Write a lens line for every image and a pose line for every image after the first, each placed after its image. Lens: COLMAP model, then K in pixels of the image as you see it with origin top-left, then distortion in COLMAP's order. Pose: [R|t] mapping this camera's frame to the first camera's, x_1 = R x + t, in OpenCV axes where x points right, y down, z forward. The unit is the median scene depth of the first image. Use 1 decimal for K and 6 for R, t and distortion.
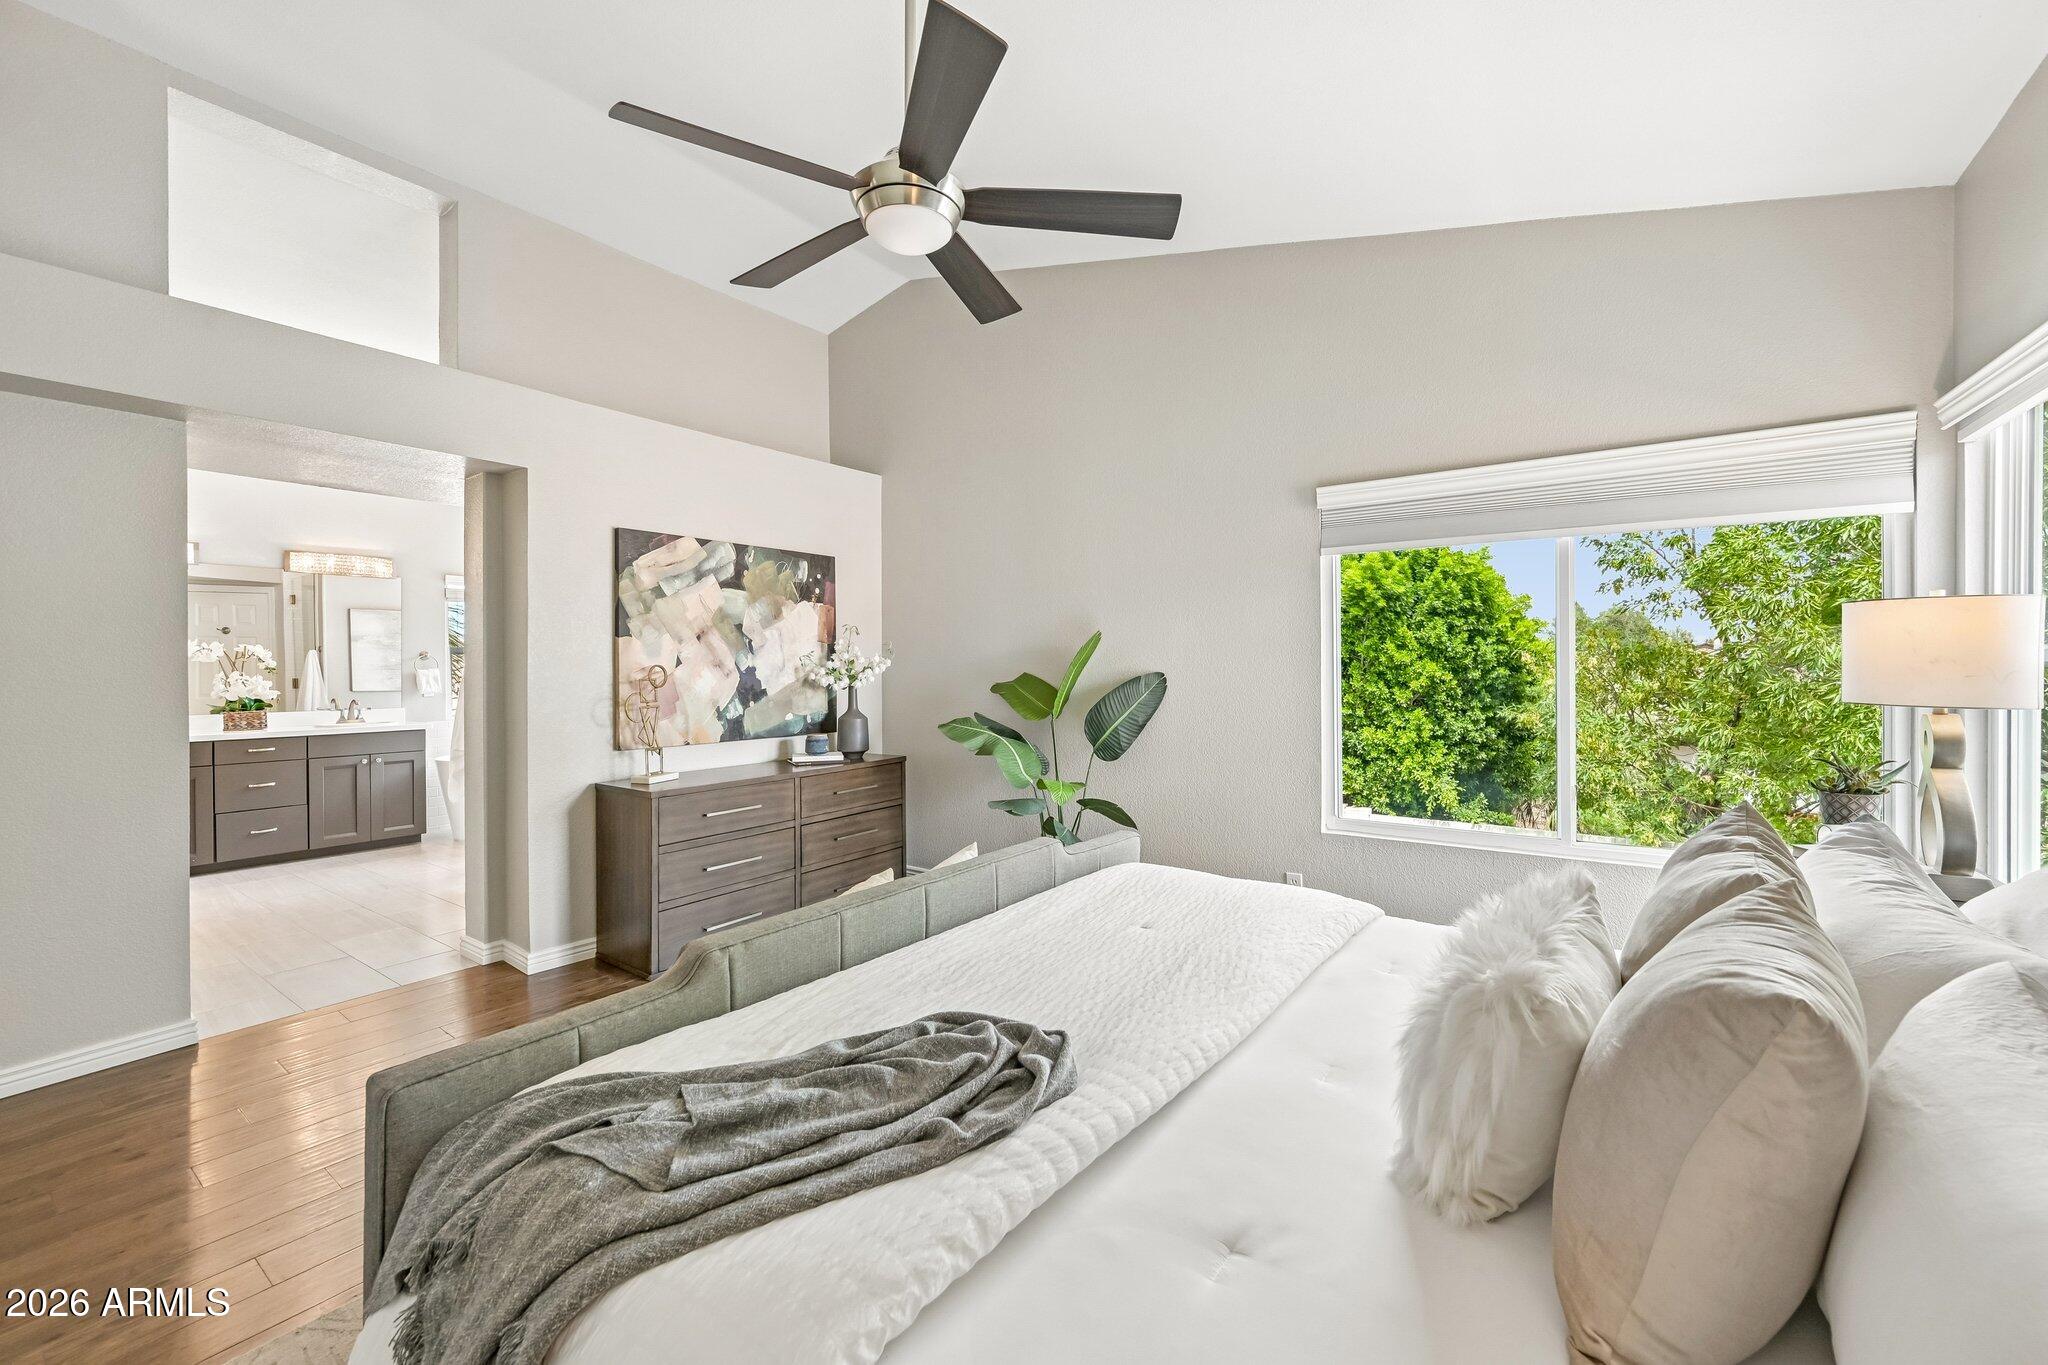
lens RADIAL K [[820.6, 0, 1015.7], [0, 820.6, 683.9], [0, 0, 1]] dist [-0.003464, 0.001218]
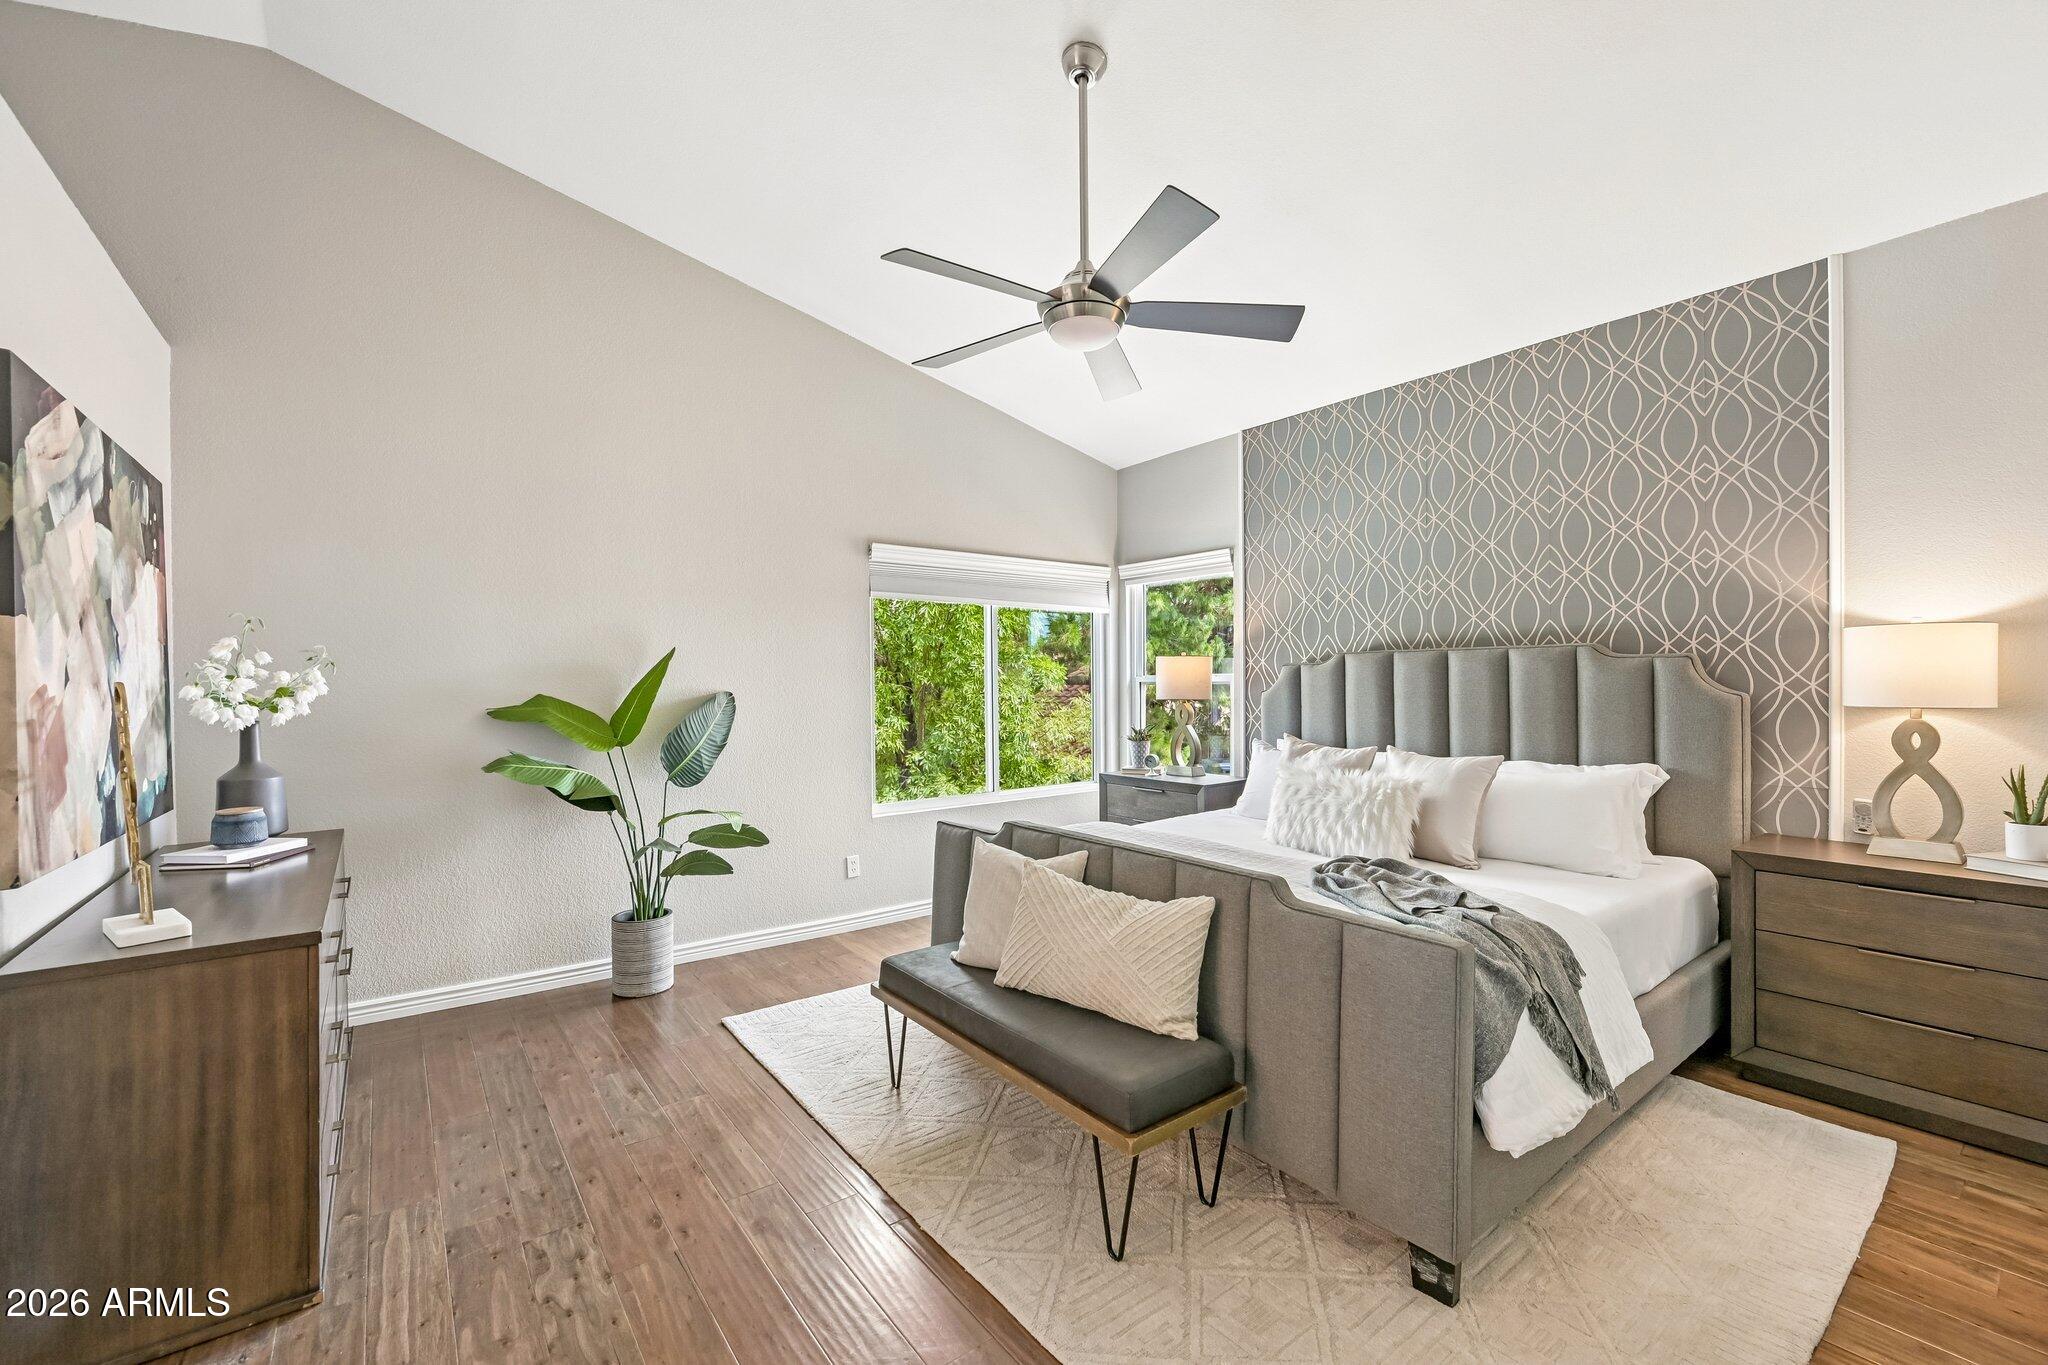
lens RADIAL K [[820.6, 0, 1018.3], [0, 820.6, 683.6], [0, 0, 1]] dist [-0.003464, 0.001218]
pose [[0.305505, 0.001837, 0.952189, -0.663810], [0.026816, 0.999585, -0.010532, -0.002895], [-0.951813, 0.028751, 0.305329, 0.356605]]
